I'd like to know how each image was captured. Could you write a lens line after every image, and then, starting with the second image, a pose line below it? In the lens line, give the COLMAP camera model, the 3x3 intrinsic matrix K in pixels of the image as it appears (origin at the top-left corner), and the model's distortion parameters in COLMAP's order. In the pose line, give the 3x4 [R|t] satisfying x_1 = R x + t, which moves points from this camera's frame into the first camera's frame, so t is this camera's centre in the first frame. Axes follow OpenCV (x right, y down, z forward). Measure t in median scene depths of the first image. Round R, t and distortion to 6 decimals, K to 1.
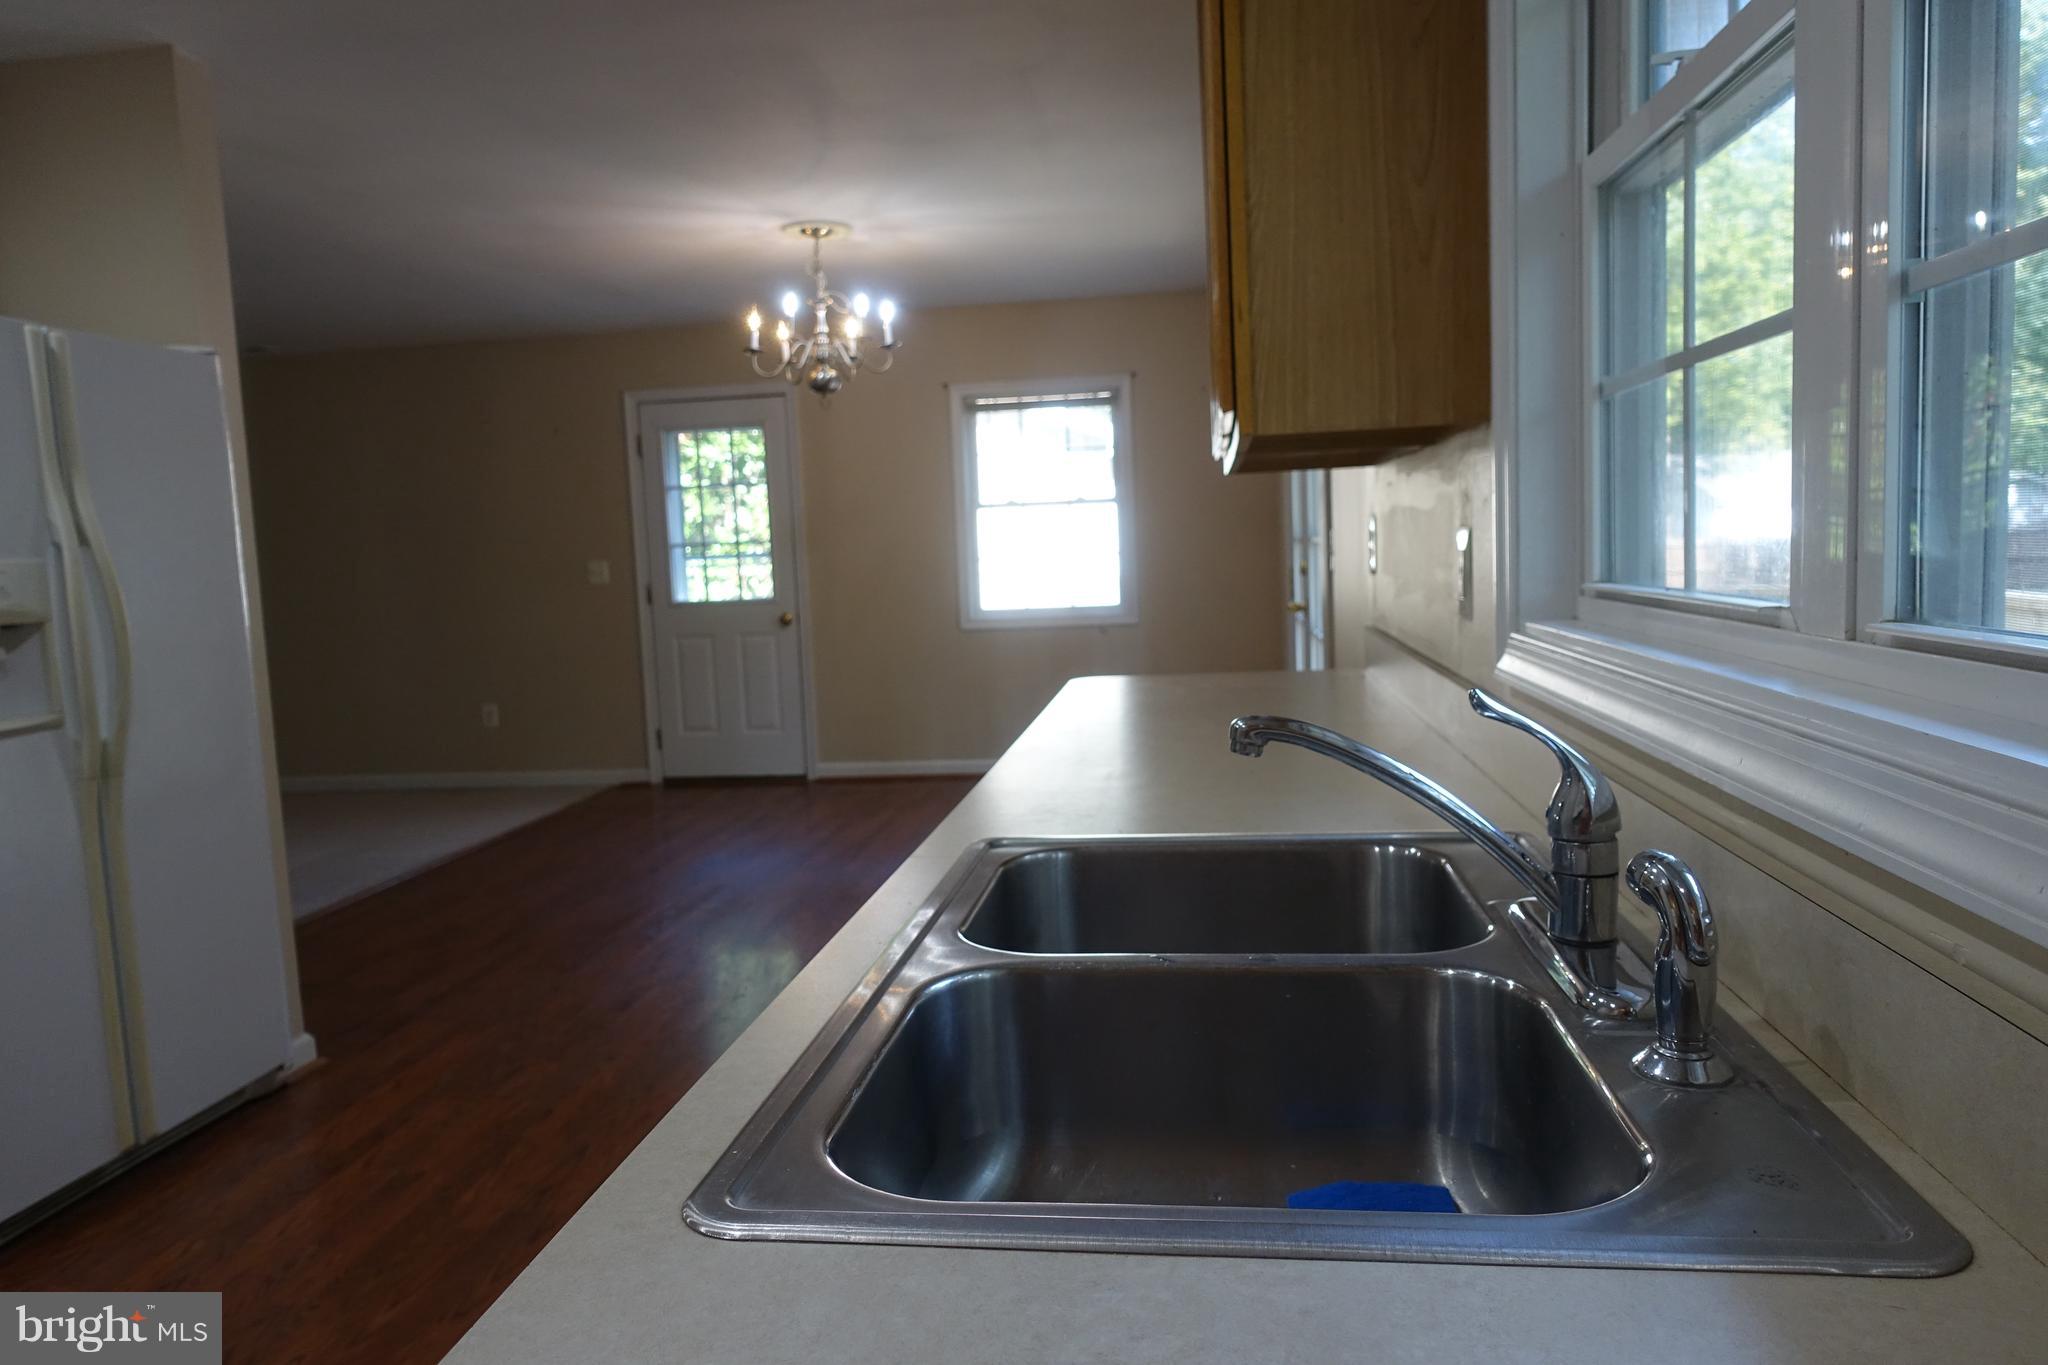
lens RADIAL K [[1406.2, 0, 1008.4], [0, 1406.2, 691.7], [0, 0, 1]] dist [-0.004424, 0.002925]
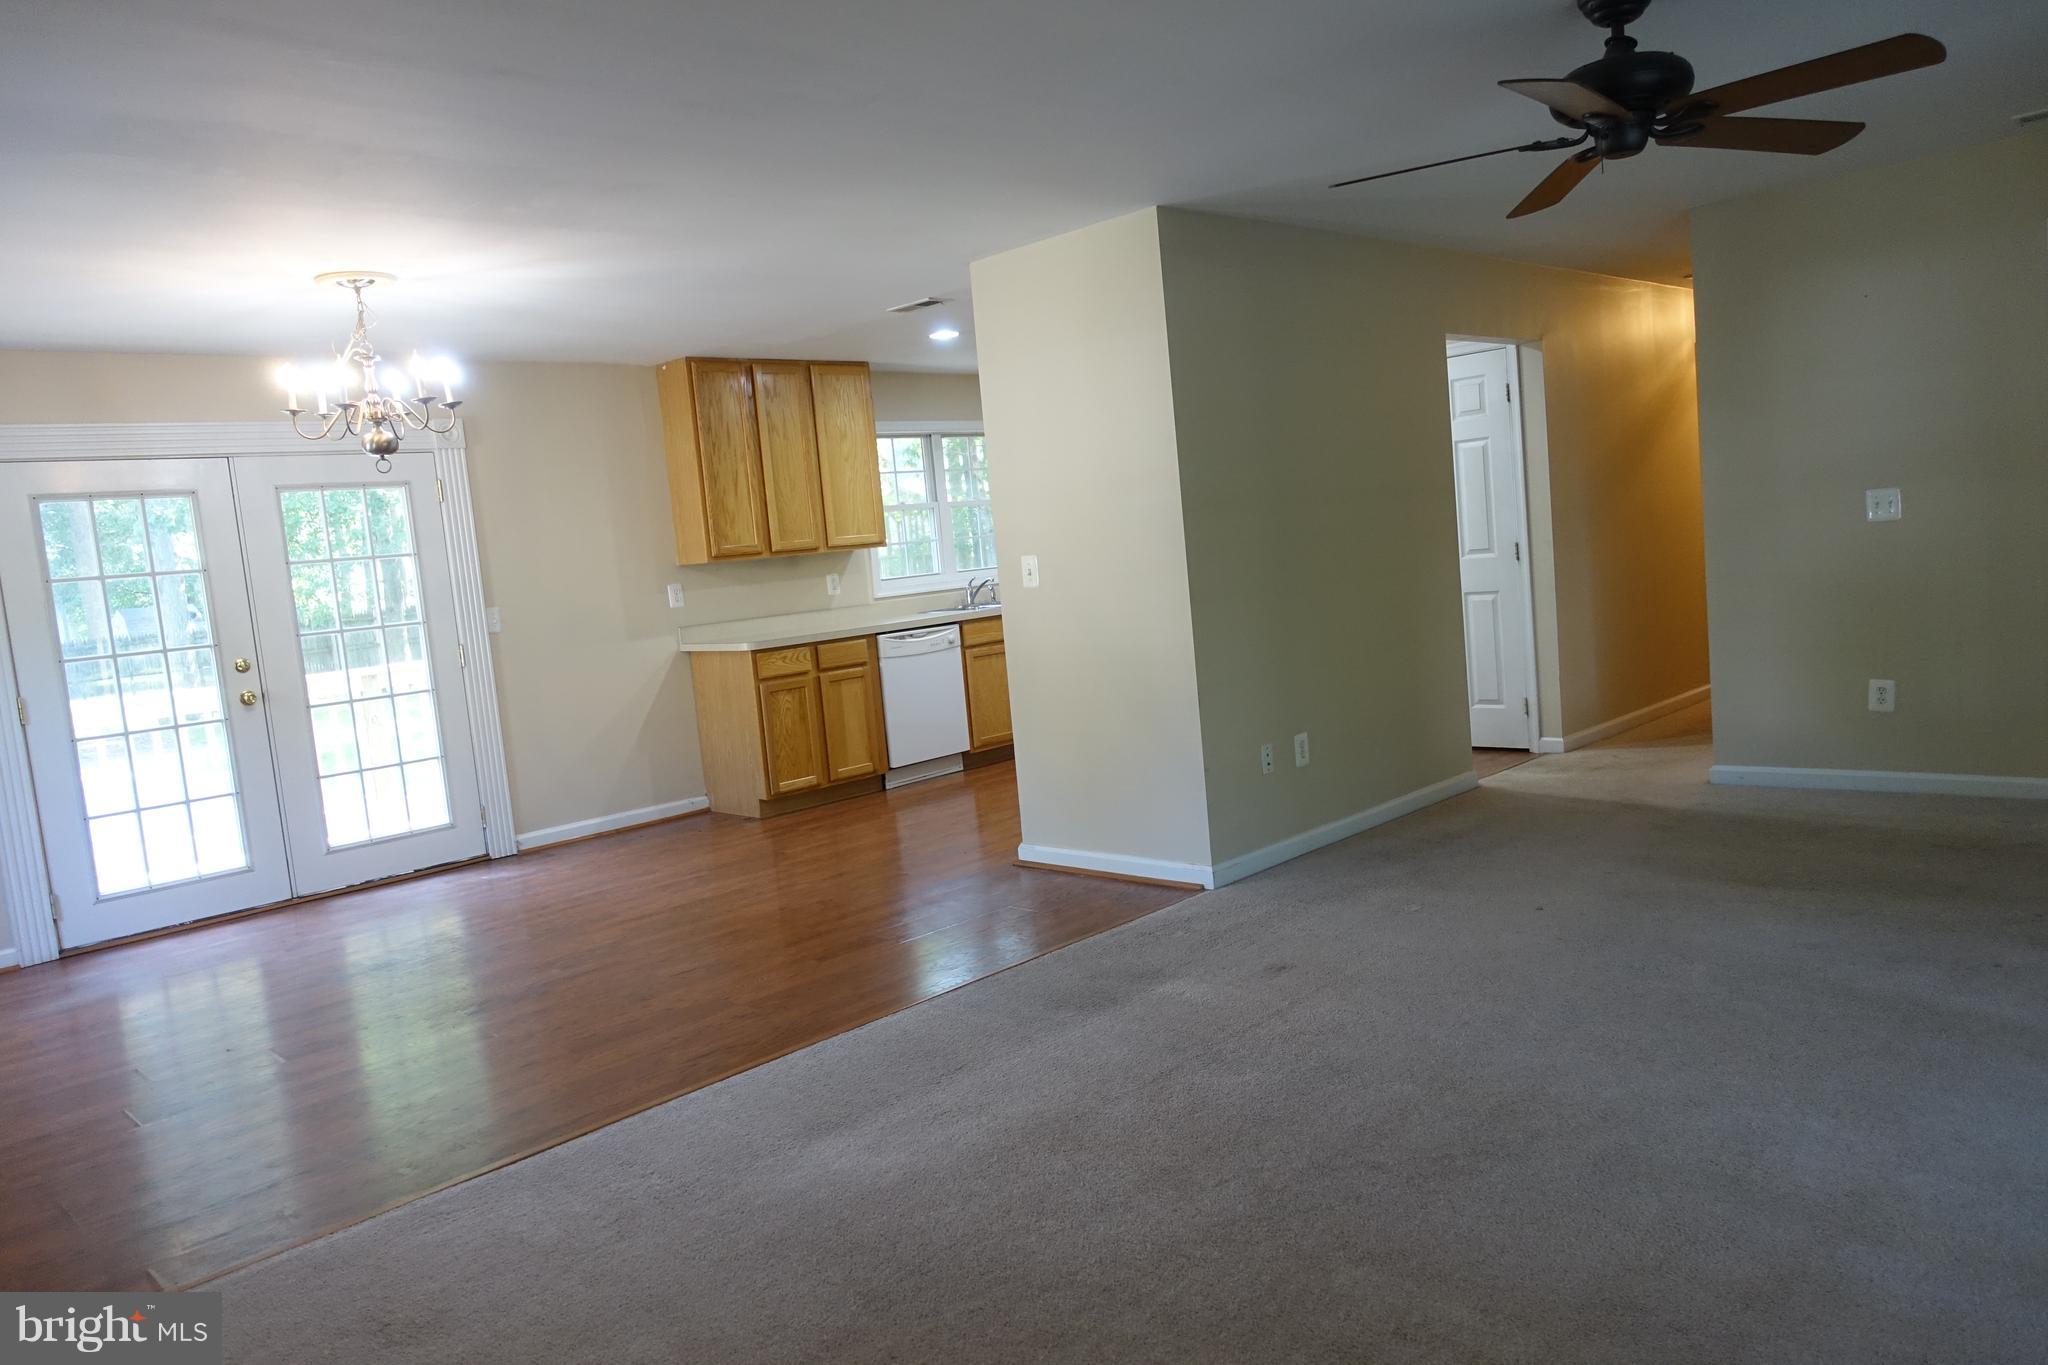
lens RADIAL K [[1406.2, 0, 1024.5], [0, 1406.2, 685.6], [0, 0, 1]] dist [-0.004424, 0.002925]
pose [[-0.792985, 0.053188, 0.606915, -1.028190], [0.188780, 0.968603, 0.161771, -0.136674], [-0.579256, 0.242856, -0.778128, 1.521518]]
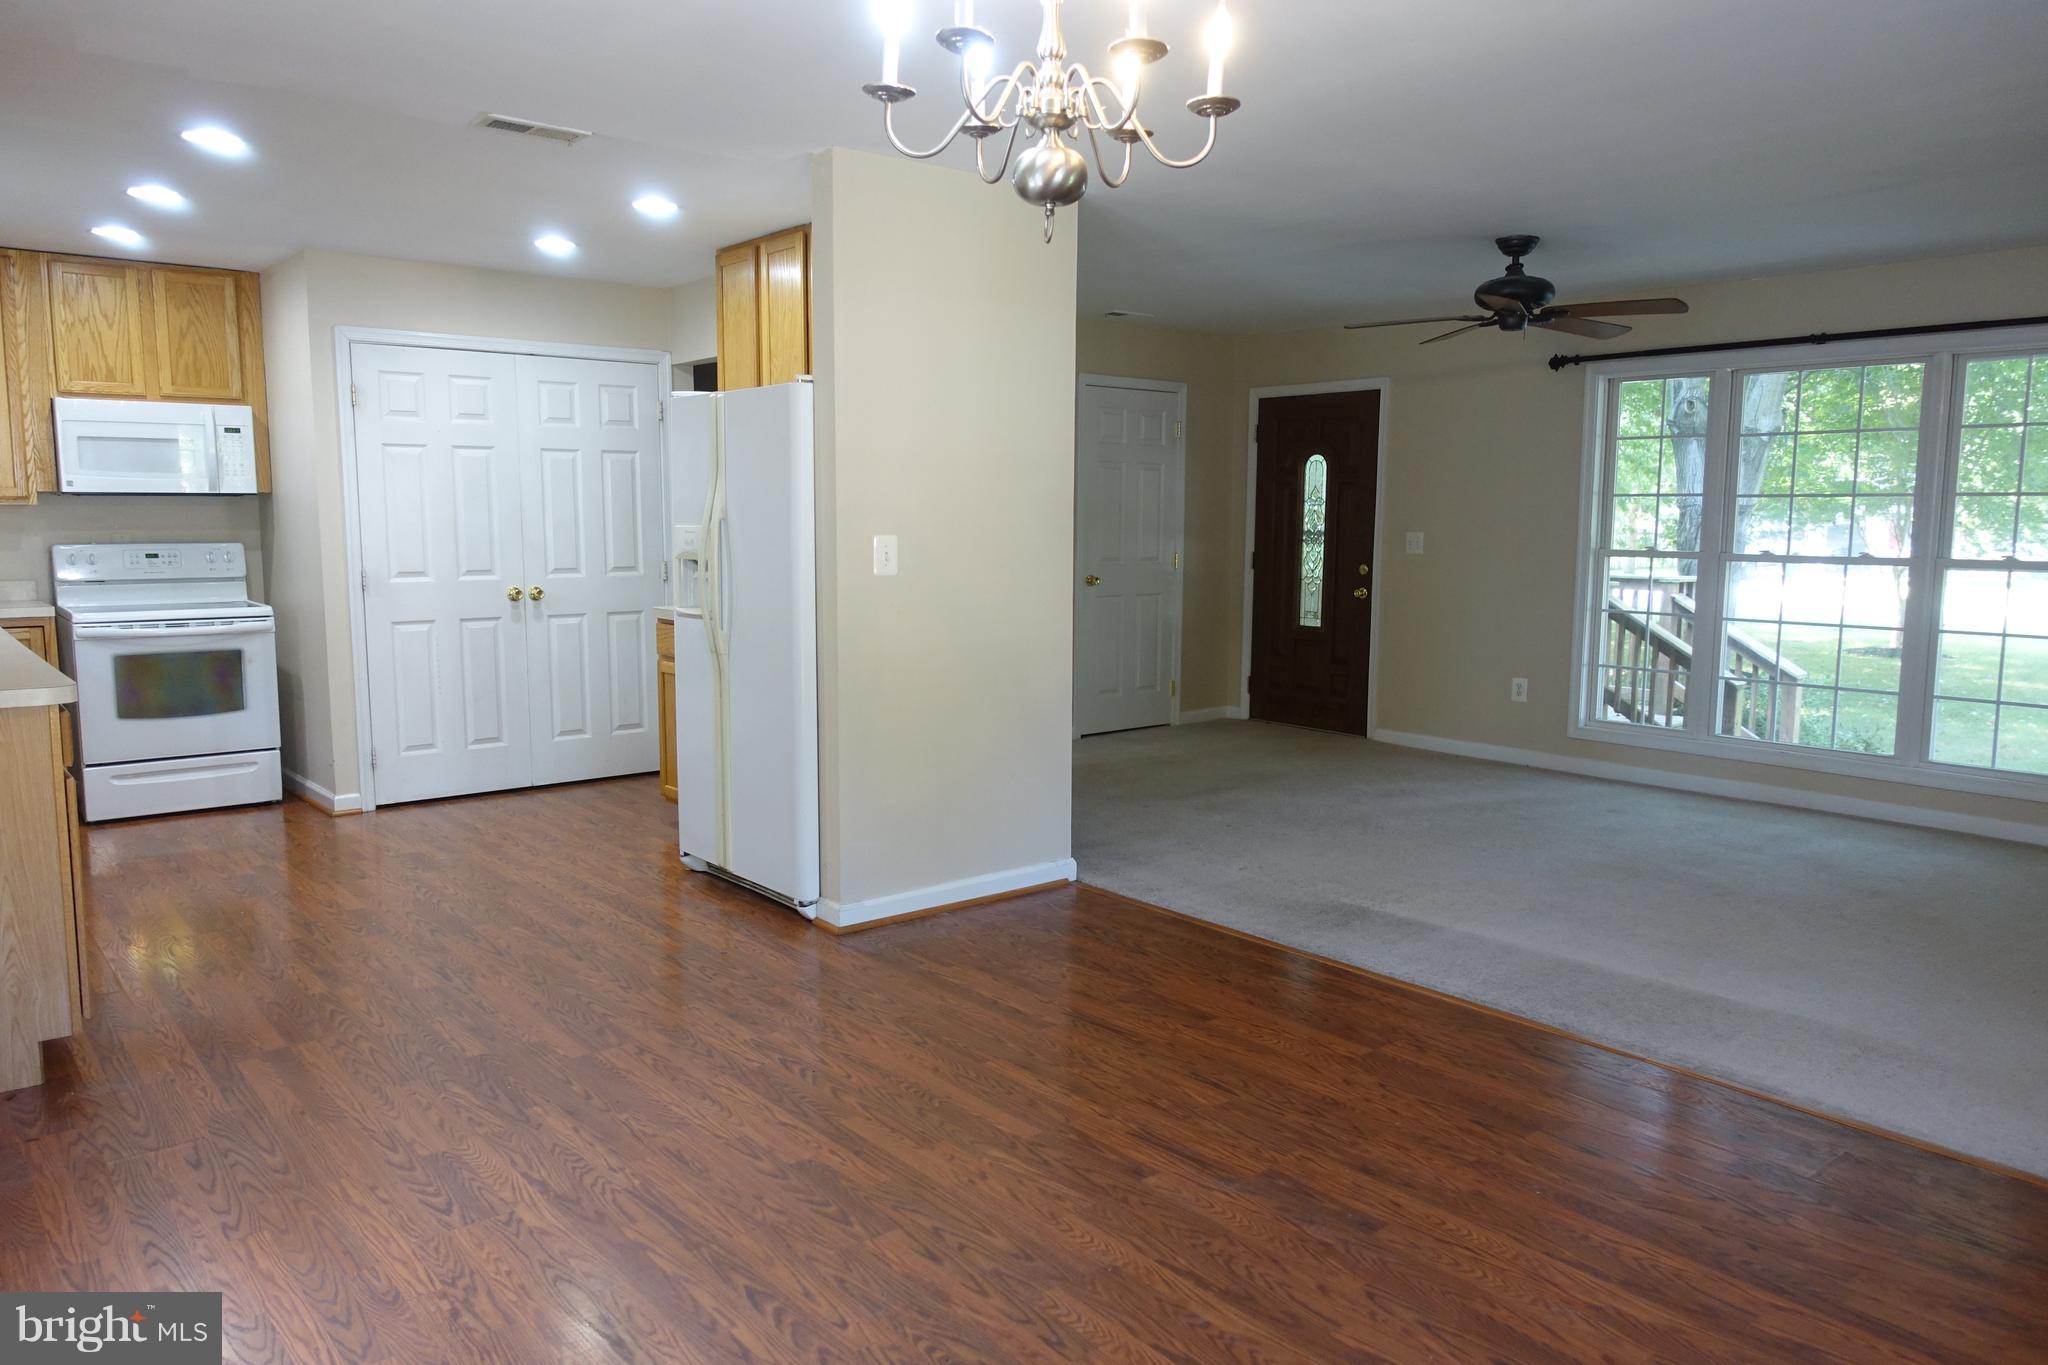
lens RADIAL K [[1406.2, 0, 1026.3], [0, 1406.2, 681.8], [0, 0, 1]] dist [-0.004424, 0.002925]
pose [[-0.666899, 0.127174, -0.734215, 0.203074], [-0.056663, 0.973820, 0.220144, -0.166437], [0.742990, 0.188417, -0.642234, 1.298881]]
